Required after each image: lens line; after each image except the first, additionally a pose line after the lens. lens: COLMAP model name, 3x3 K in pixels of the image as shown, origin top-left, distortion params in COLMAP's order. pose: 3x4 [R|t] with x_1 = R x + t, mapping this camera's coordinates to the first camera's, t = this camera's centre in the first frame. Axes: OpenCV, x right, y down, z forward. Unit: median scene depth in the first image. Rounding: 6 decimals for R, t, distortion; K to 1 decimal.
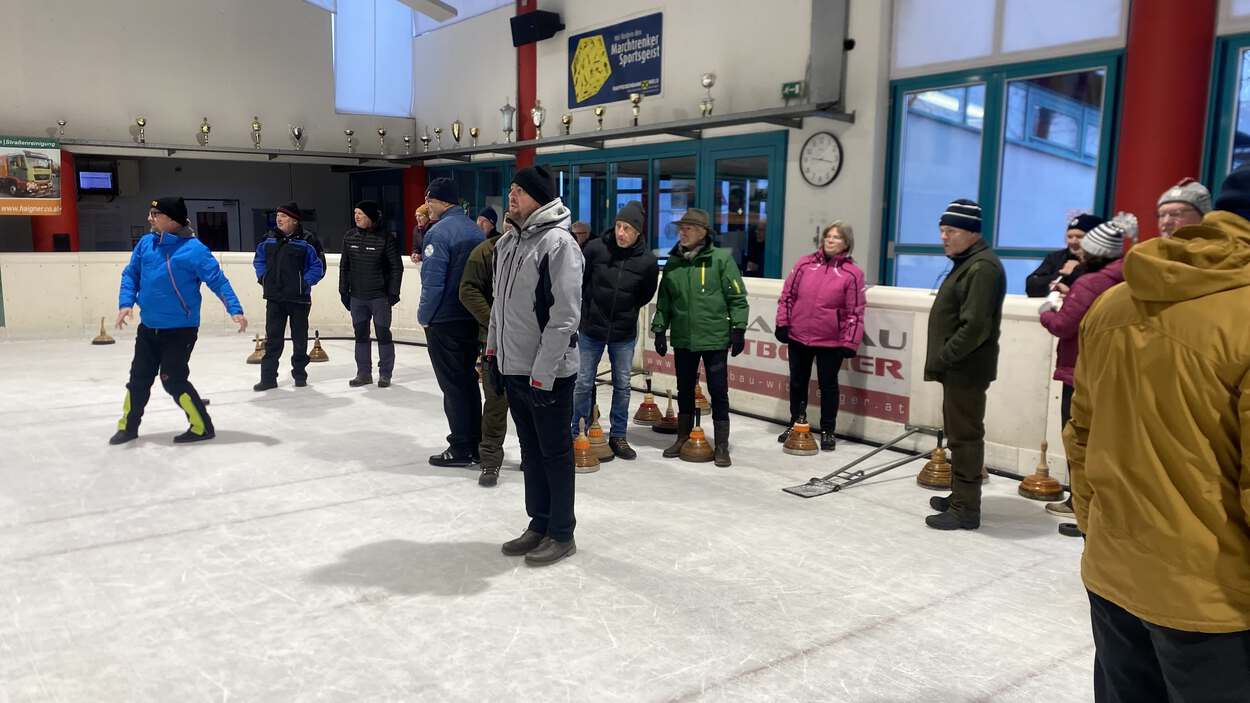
lens RADIAL K [[969.3, 0, 608.7], [0, 969.3, 373.1], [0, 0, 1]] dist [0.037663, -0.030849]
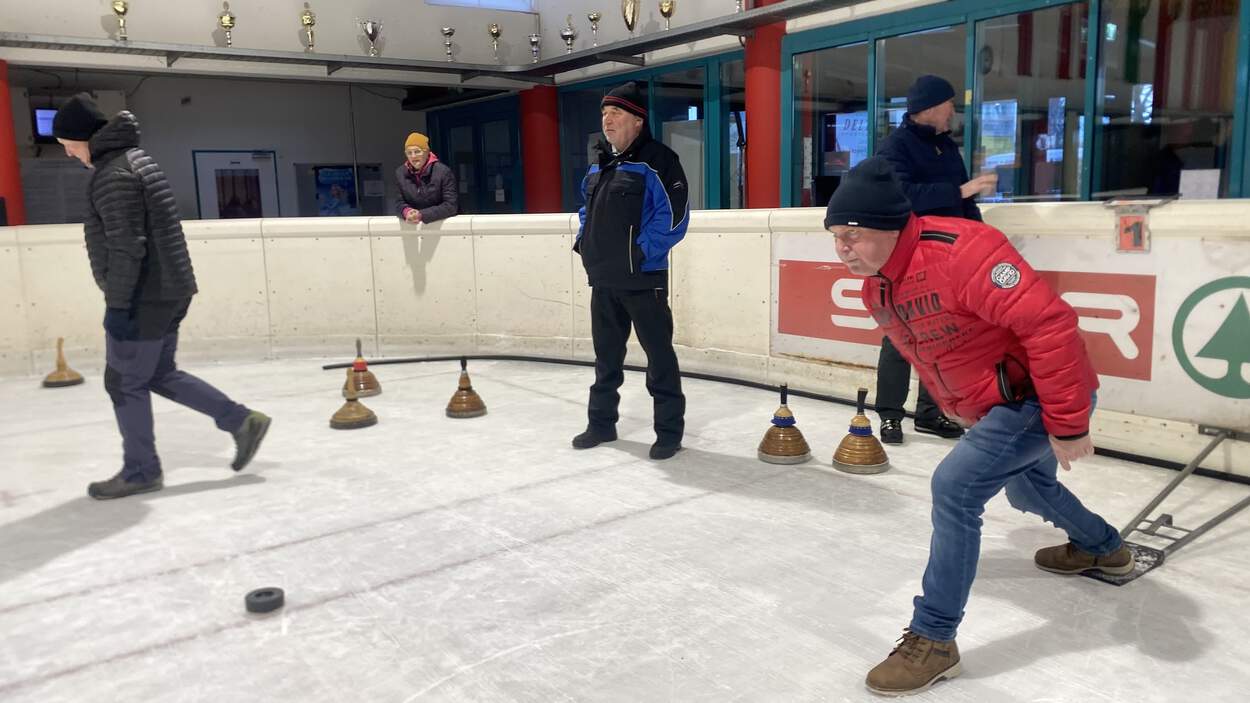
lens RADIAL K [[969.3, 0, 622.7], [0, 969.3, 346.6], [0, 0, 1]] dist [0.037663, -0.030849]
pose [[0.999363, -0.035519, -0.003556, -0.199522], [0.035510, 0.999366, -0.002438, -0.041557], [0.003641, 0.002310, 0.999991, 0.455847]]
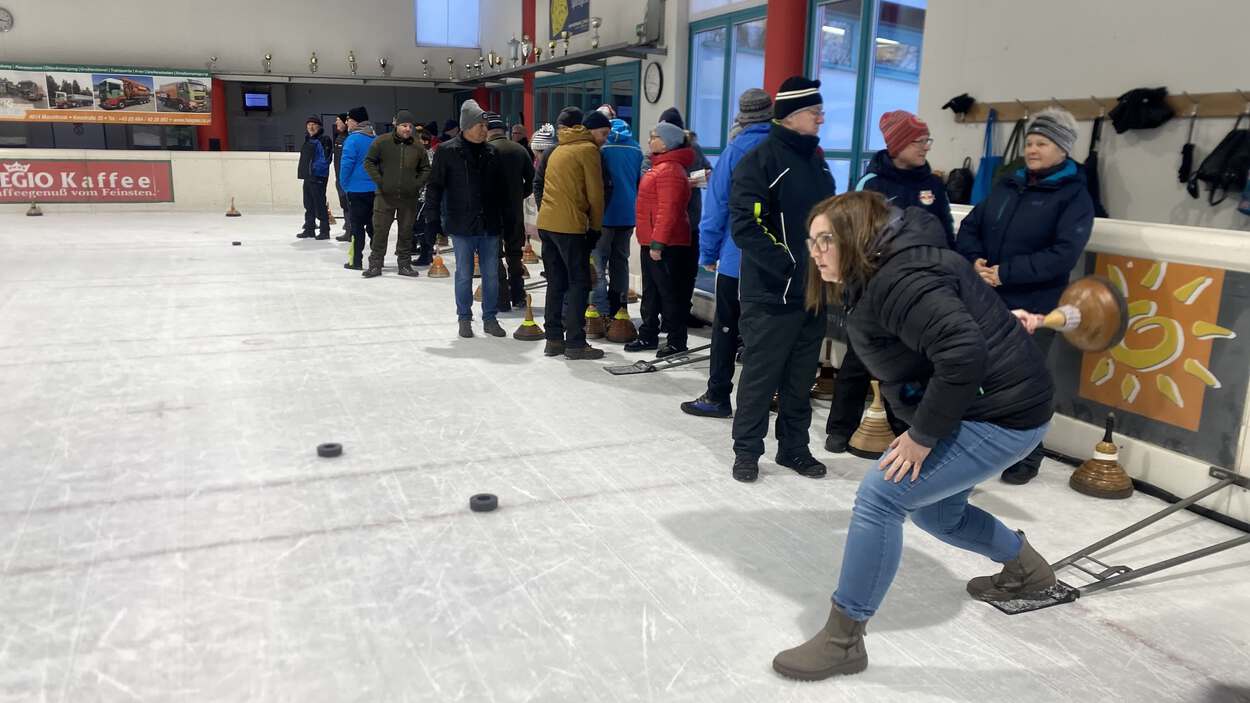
lens RADIAL K [[969.3, 0, 600.2], [0, 969.3, 370.1], [0, 0, 1]] dist [0.037663, -0.030849]
pose [[0.965069, 0.066393, -0.253442, 0.400400], [-0.046840, 0.995496, 0.082424, 0.054431], [0.257773, -0.067673, 0.963833, -0.269466]]
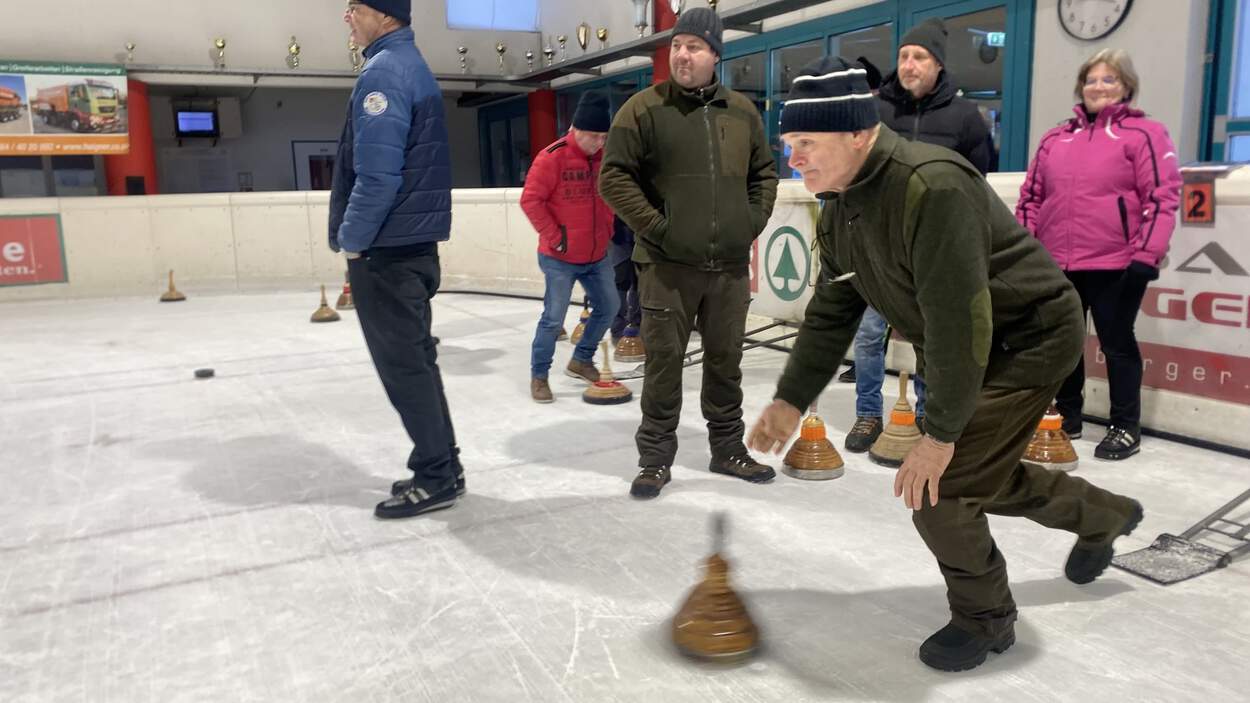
lens RADIAL K [[969.3, 0, 619.2], [0, 969.3, 354.7], [0, 0, 1]] dist [0.037663, -0.030849]
pose [[0.986240, -0.003584, -0.165284, 0.009420], [0.007130, 0.999757, 0.020865, 0.001796], [0.165169, -0.021757, 0.986025, 0.233012]]
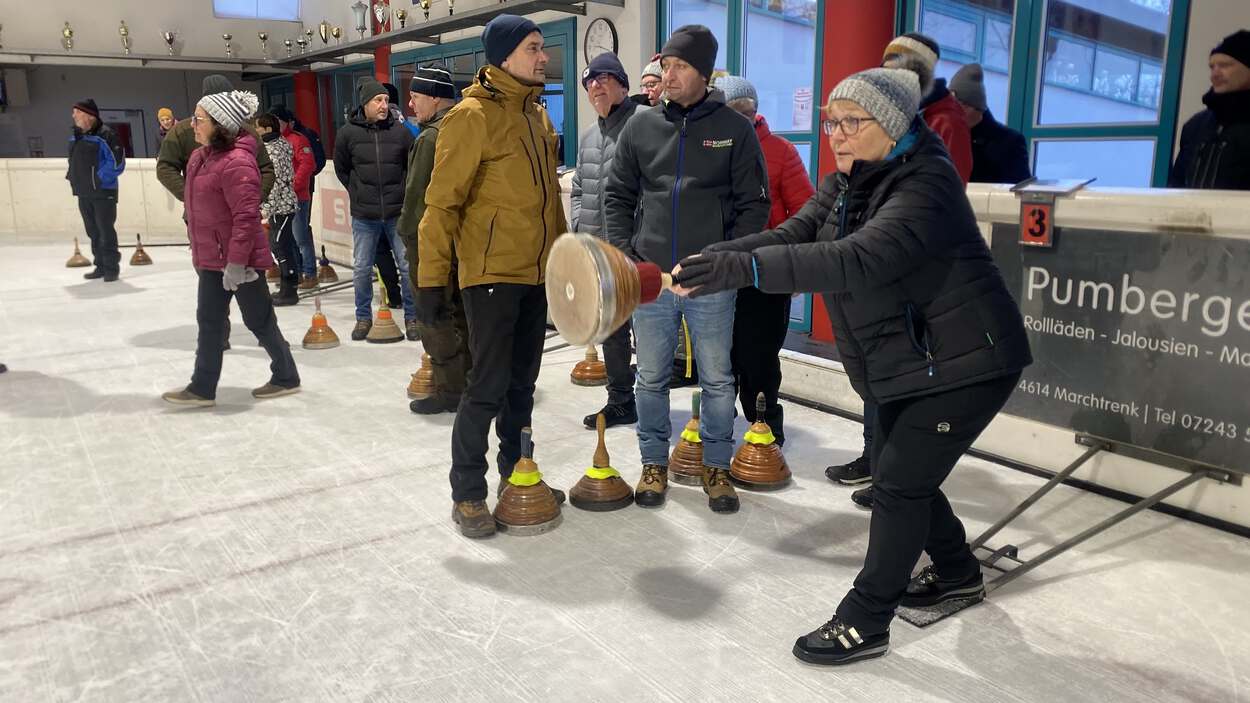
lens RADIAL K [[969.3, 0, 619.9], [0, 969.3, 353.0], [0, 0, 1]] dist [0.037663, -0.030849]
pose [[0.999299, -0.004644, -0.037151, 0.210807], [0.006833, 0.998234, 0.059003, 0.020650], [0.036812, -0.059216, 0.997566, 0.017336]]
